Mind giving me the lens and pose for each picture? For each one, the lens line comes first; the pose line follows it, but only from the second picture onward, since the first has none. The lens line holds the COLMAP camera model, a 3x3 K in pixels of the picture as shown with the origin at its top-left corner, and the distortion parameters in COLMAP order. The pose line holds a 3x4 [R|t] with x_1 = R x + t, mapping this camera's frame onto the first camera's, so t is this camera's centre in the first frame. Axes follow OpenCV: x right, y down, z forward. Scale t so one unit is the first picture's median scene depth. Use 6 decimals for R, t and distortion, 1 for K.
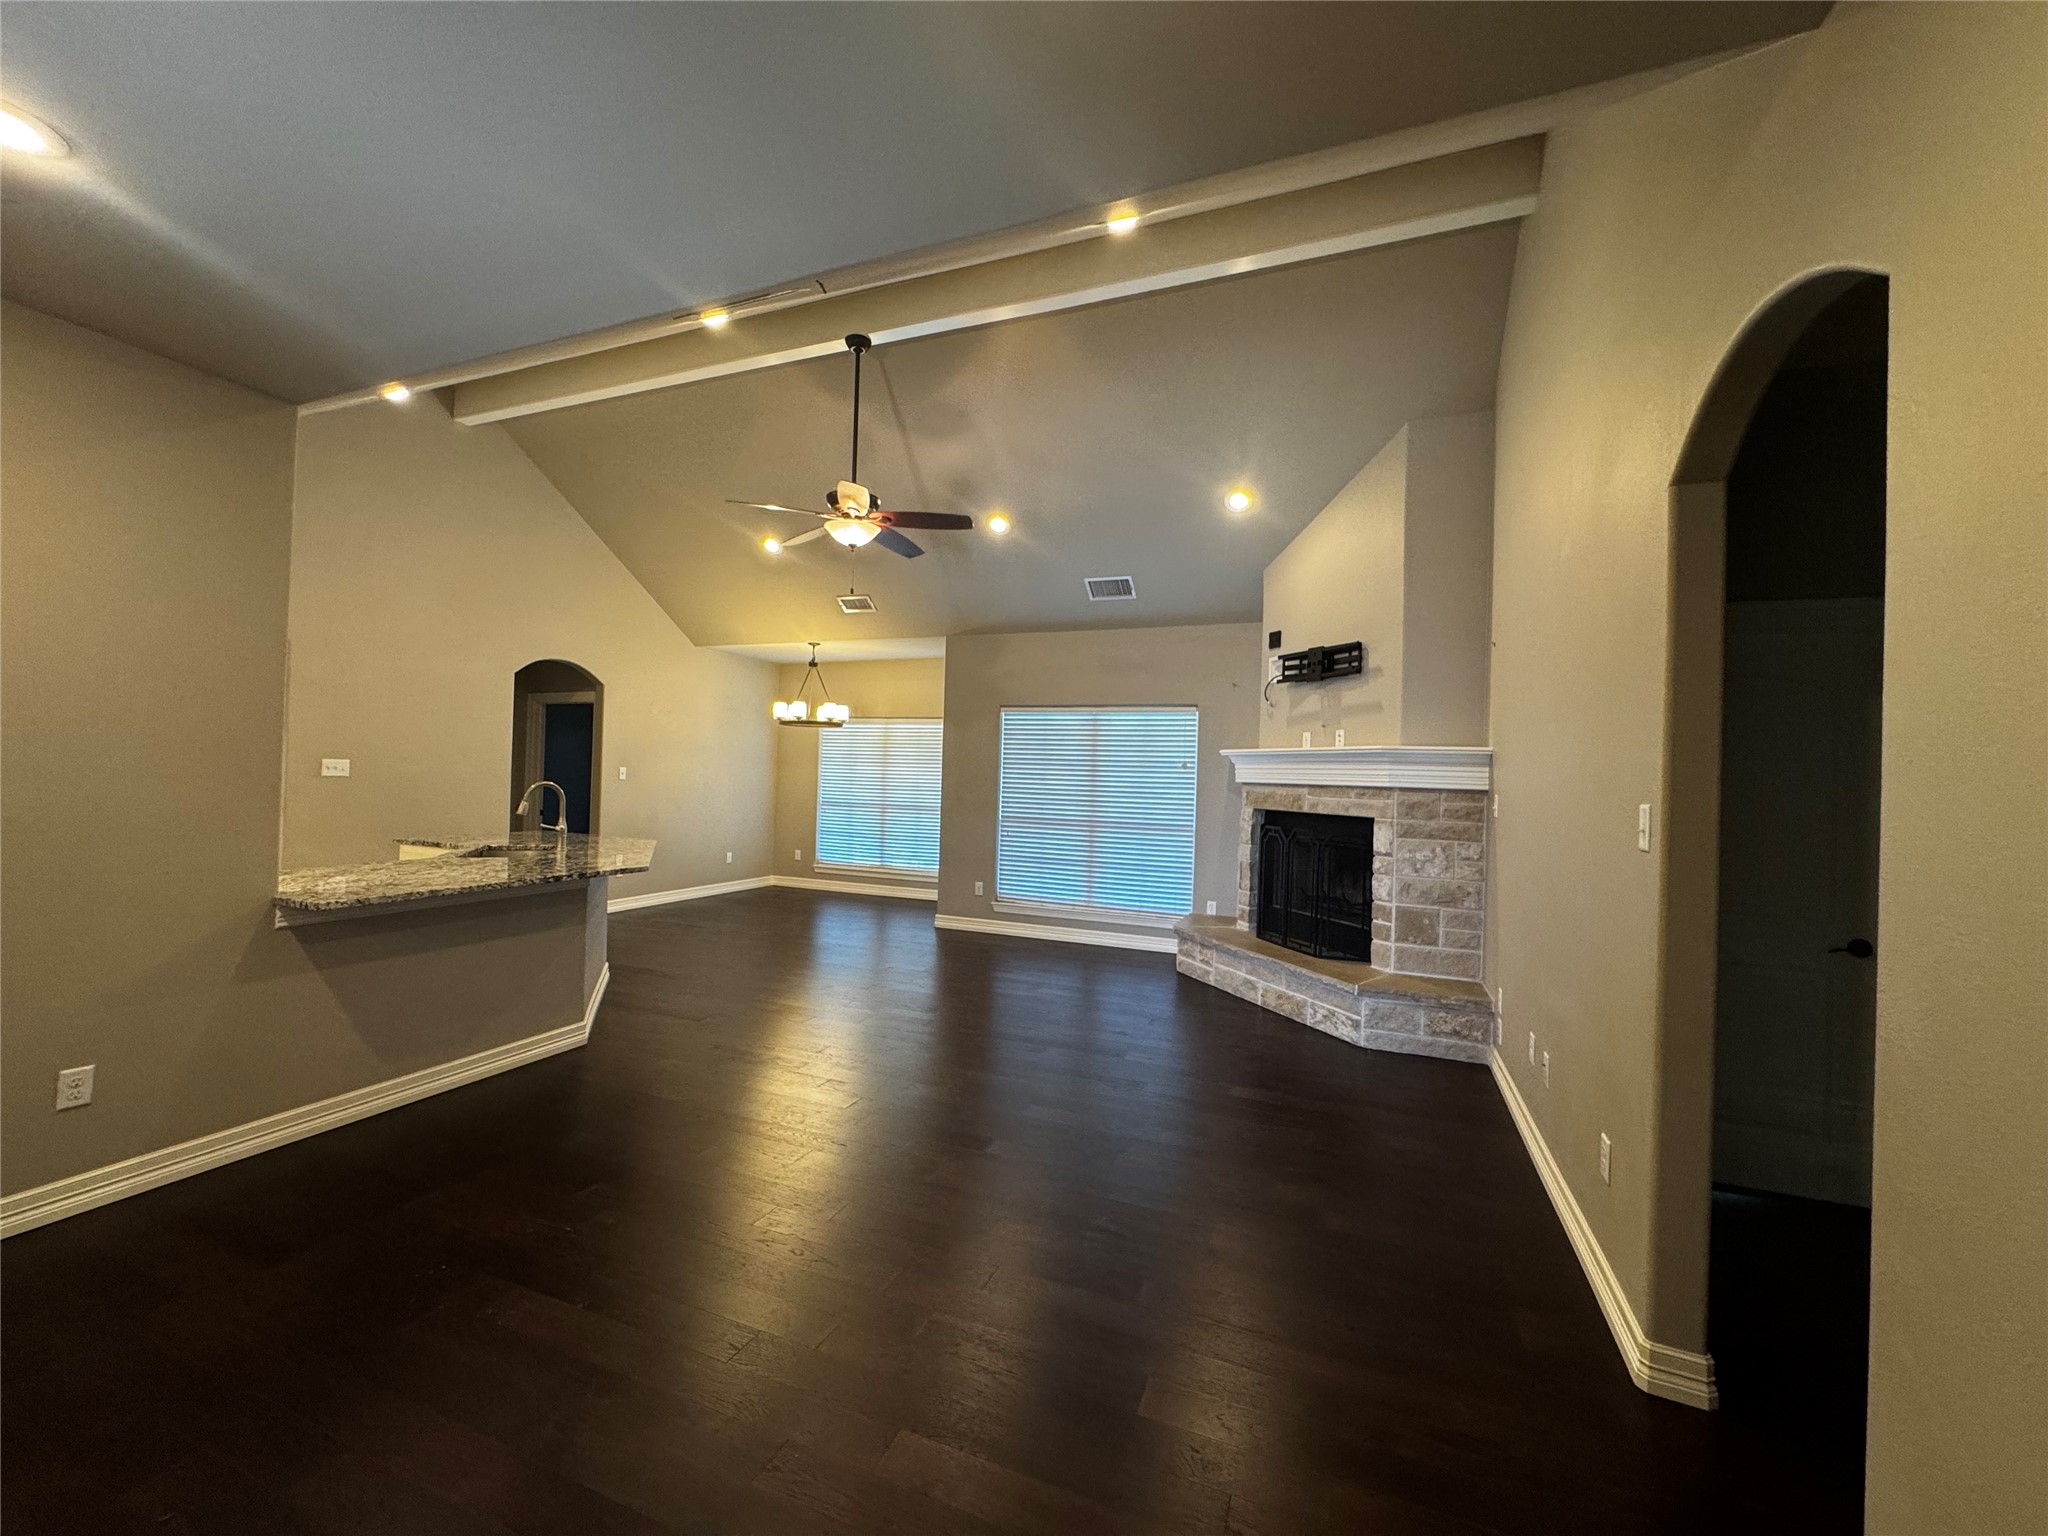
lens RADIAL K [[817.4, 0, 1024.0], [0, 817.4, 768.0], [0, 0, 1]] dist [-0.001555, 0.000305]
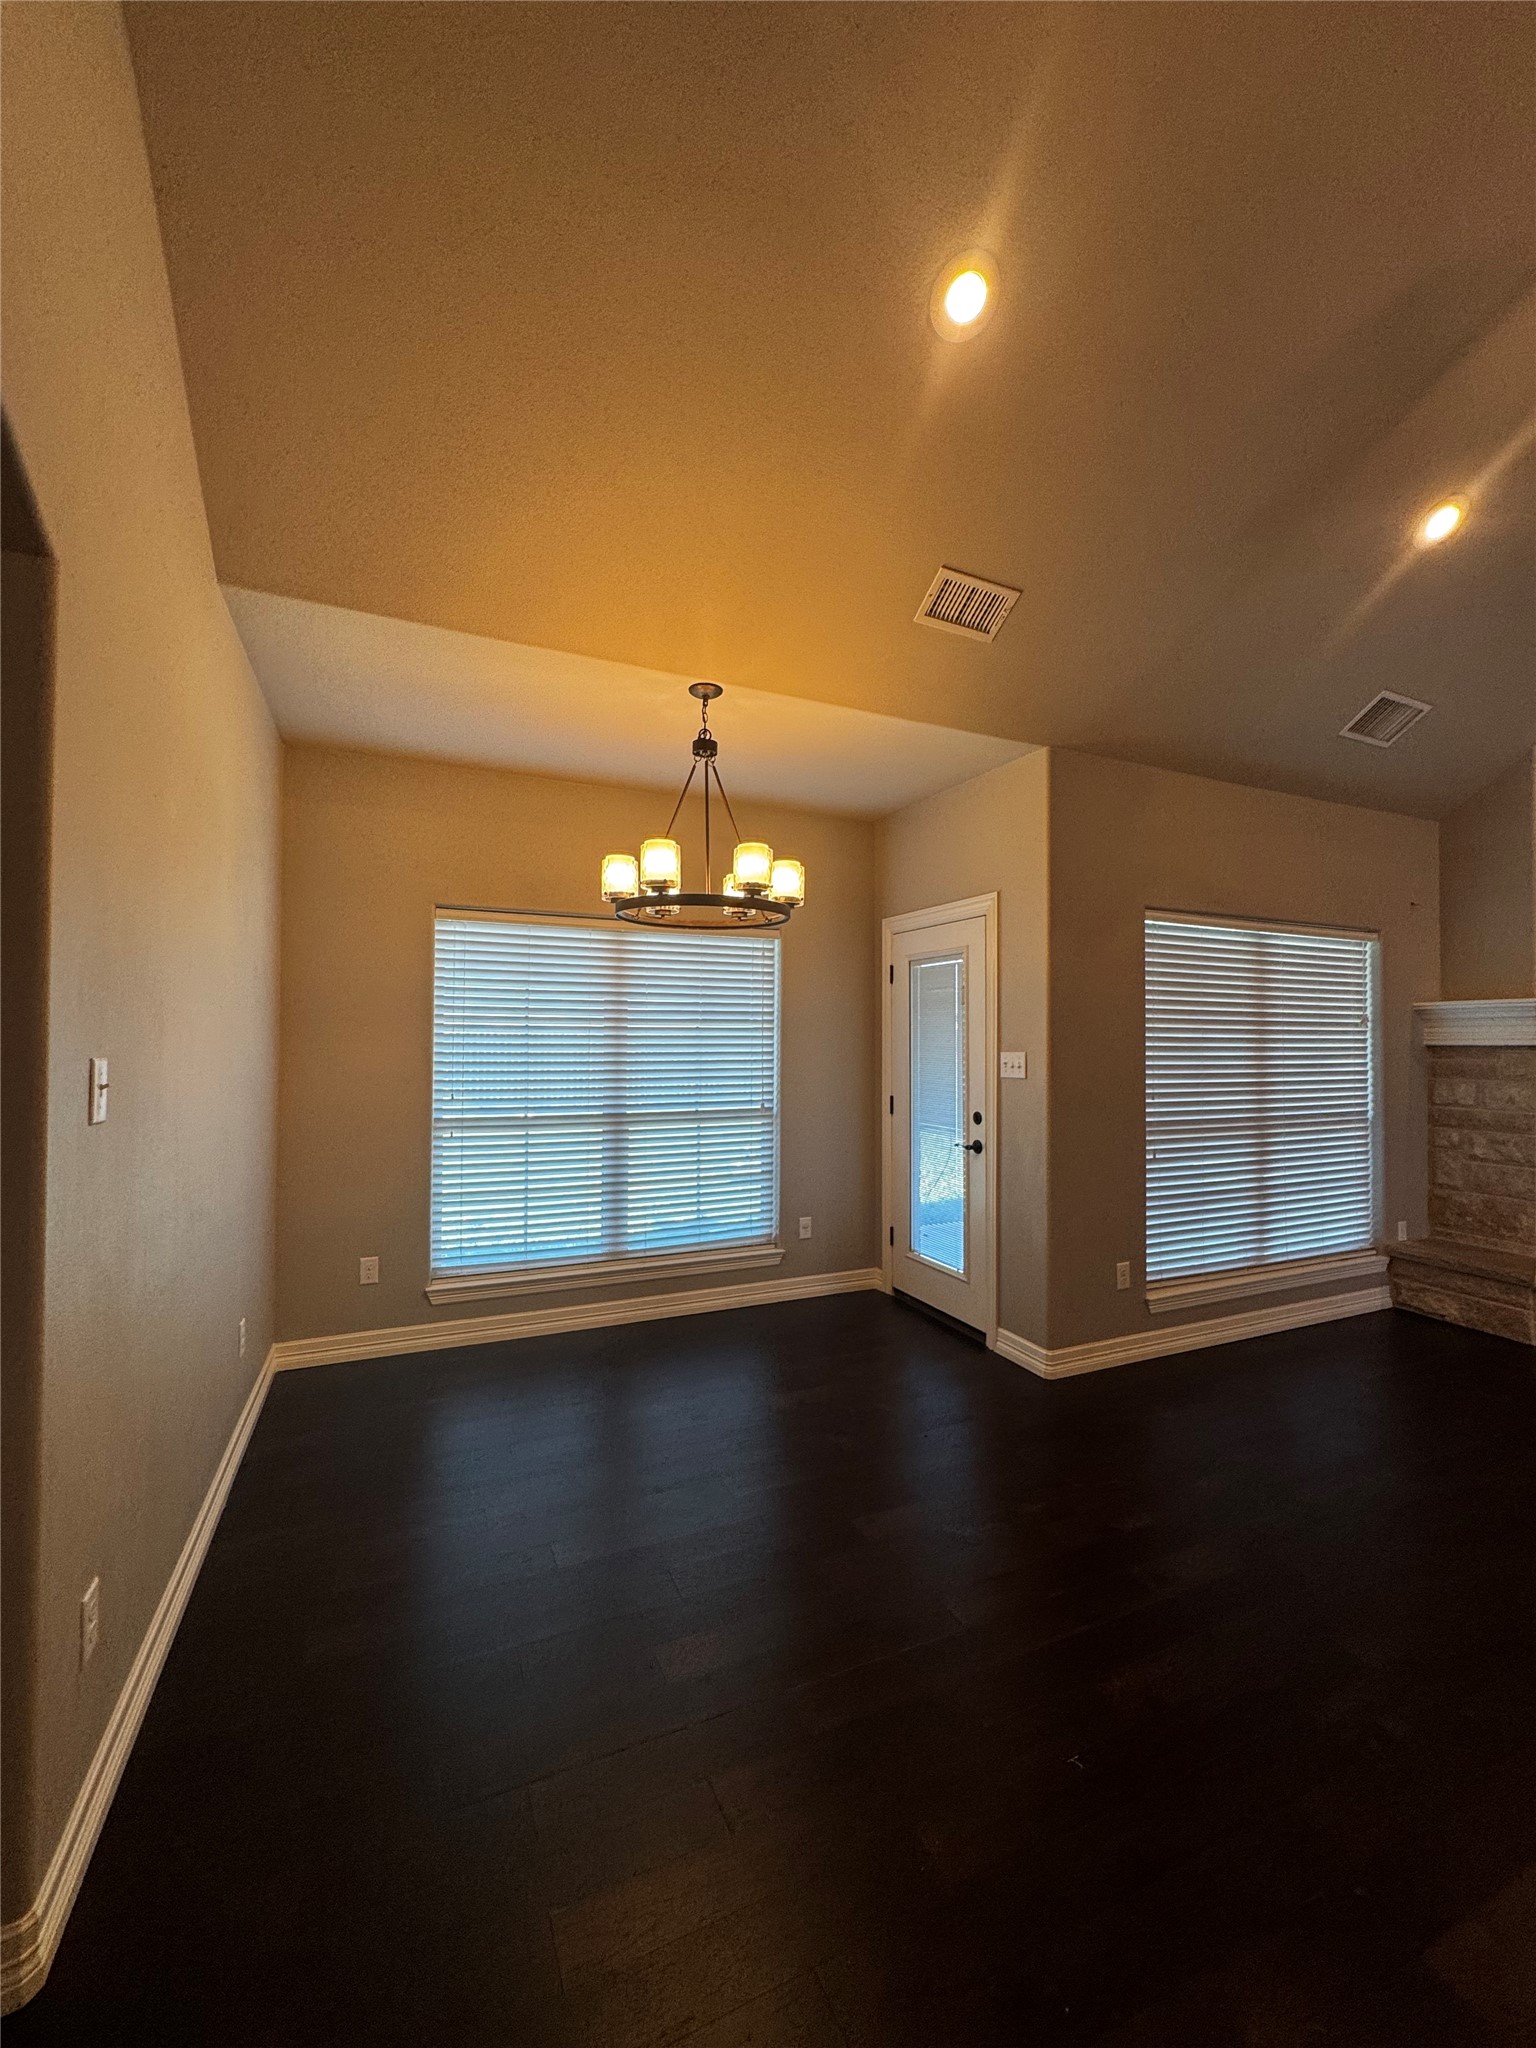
lens RADIAL K [[836.8, 0, 768.0], [0, 836.8, 1024.0], [0, 0, 1]] dist [-0.000893, -0.000012]
pose [[0.688583, -0.011176, 0.725072, -0.732645], [0.006912, 0.999937, 0.008848, -0.012091], [-0.725125, -0.001081, 0.688616, 1.049658]]
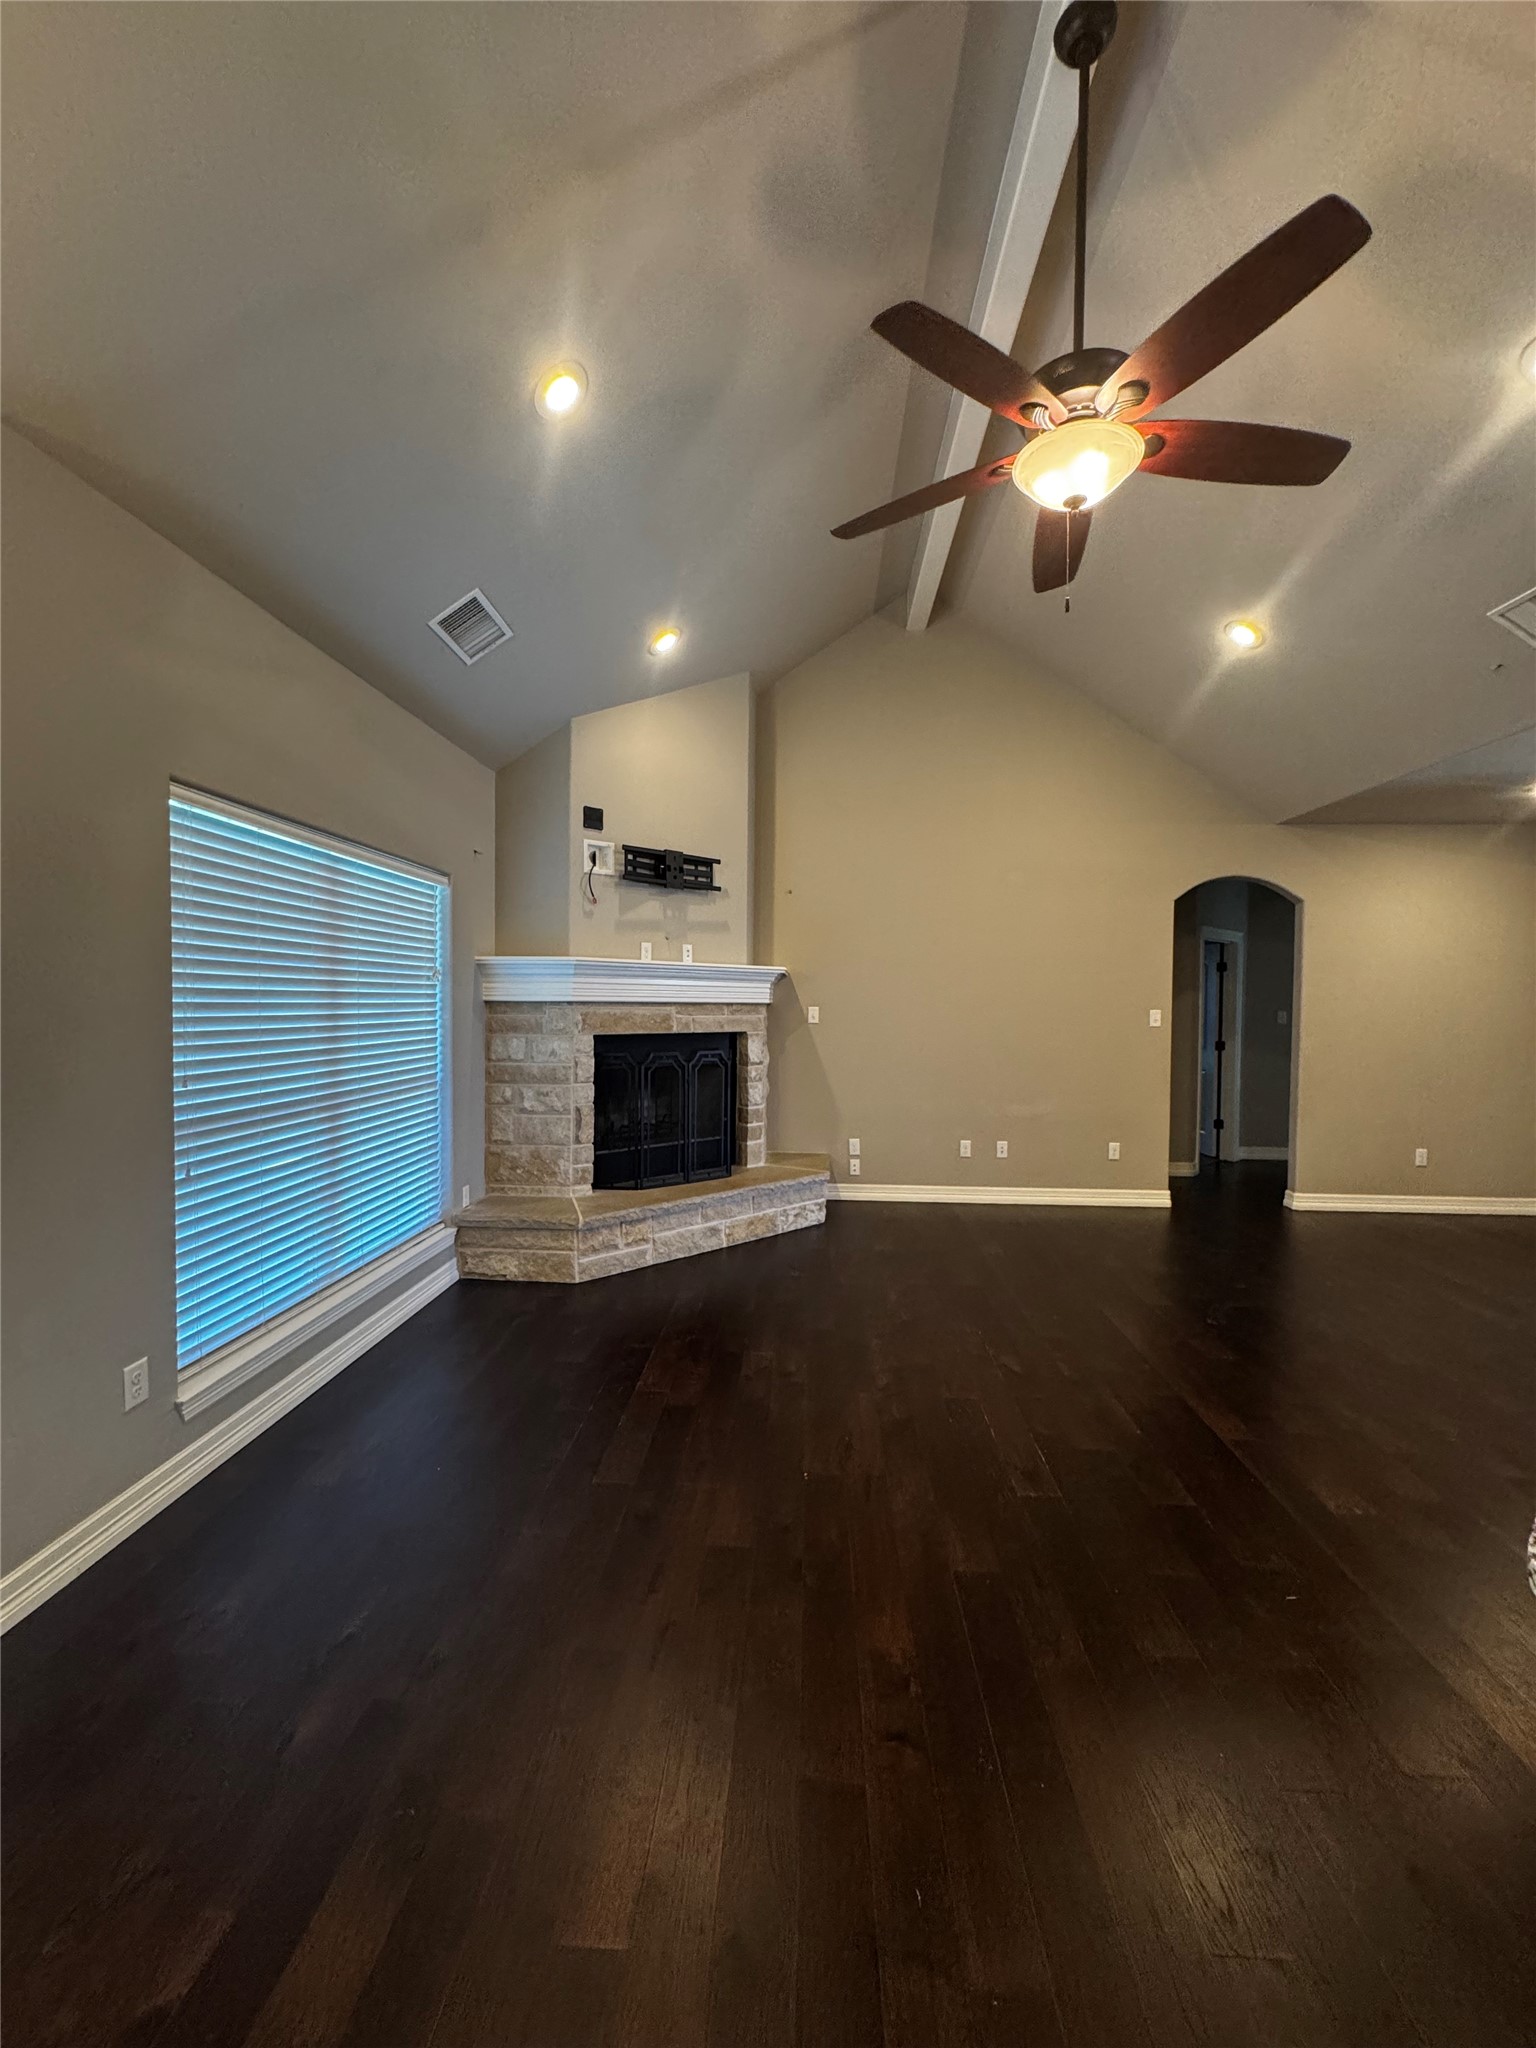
lens RADIAL K [[817.4, 0, 768.0], [0, 817.4, 1024.0], [0, 0, 1]] dist [-0.001555, 0.000305]
pose [[-0.325167, -0.058021, 0.943875, -0.520732], [-0.028230, 0.998267, 0.051639, -0.005255], [-0.945235, -0.009855, -0.326241, 1.143625]]
